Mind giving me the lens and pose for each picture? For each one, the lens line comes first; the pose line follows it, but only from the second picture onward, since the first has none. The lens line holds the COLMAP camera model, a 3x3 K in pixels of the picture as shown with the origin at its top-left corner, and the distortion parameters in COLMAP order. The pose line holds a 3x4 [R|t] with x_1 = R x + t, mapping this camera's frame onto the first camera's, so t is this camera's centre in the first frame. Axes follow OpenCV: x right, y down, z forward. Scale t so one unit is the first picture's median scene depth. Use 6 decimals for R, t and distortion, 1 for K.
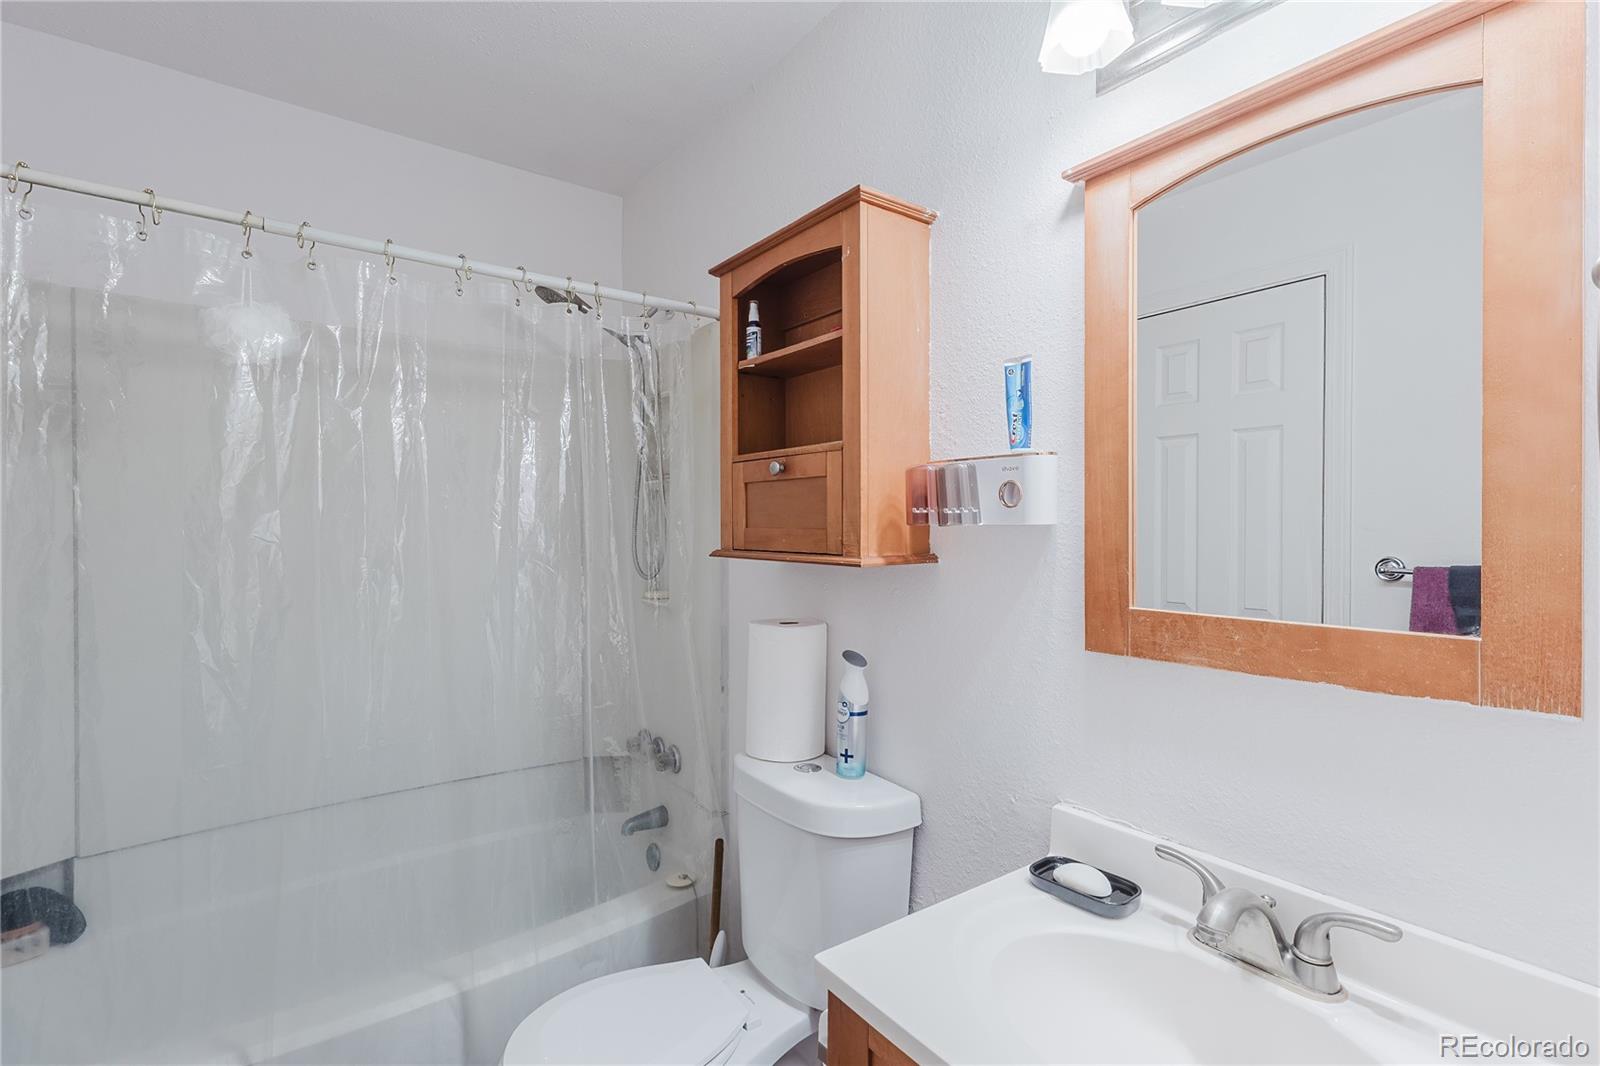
lens RADIAL K [[731.4, 0, 806.1], [0, 731.4, 533.2], [0, 0, 1]] dist [0.000757, 0.001033]
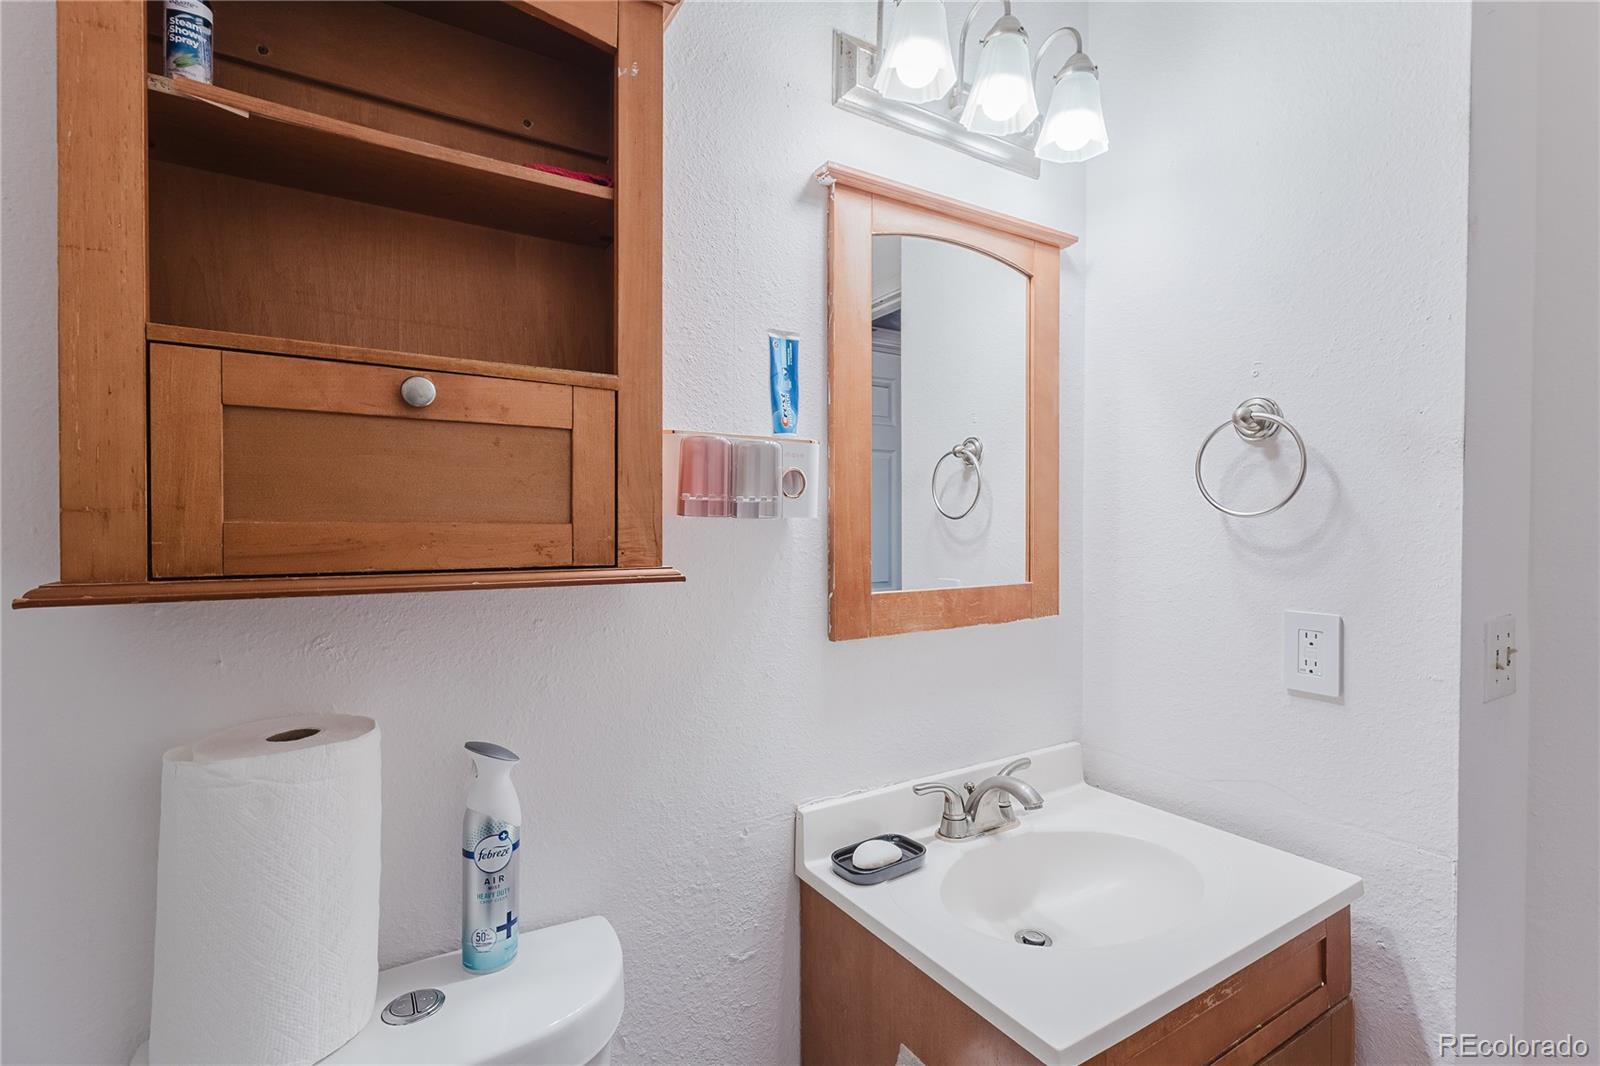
lens RADIAL K [[731.4, 0, 806.1], [0, 731.4, 533.2], [0, 0, 1]] dist [0.000757, 0.001033]
pose [[0.089173, -0.009355, 0.995972, -0.640185], [0.011568, 0.999898, 0.008357, 0.000174], [-0.995949, 0.010777, 0.089272, 0.947713]]
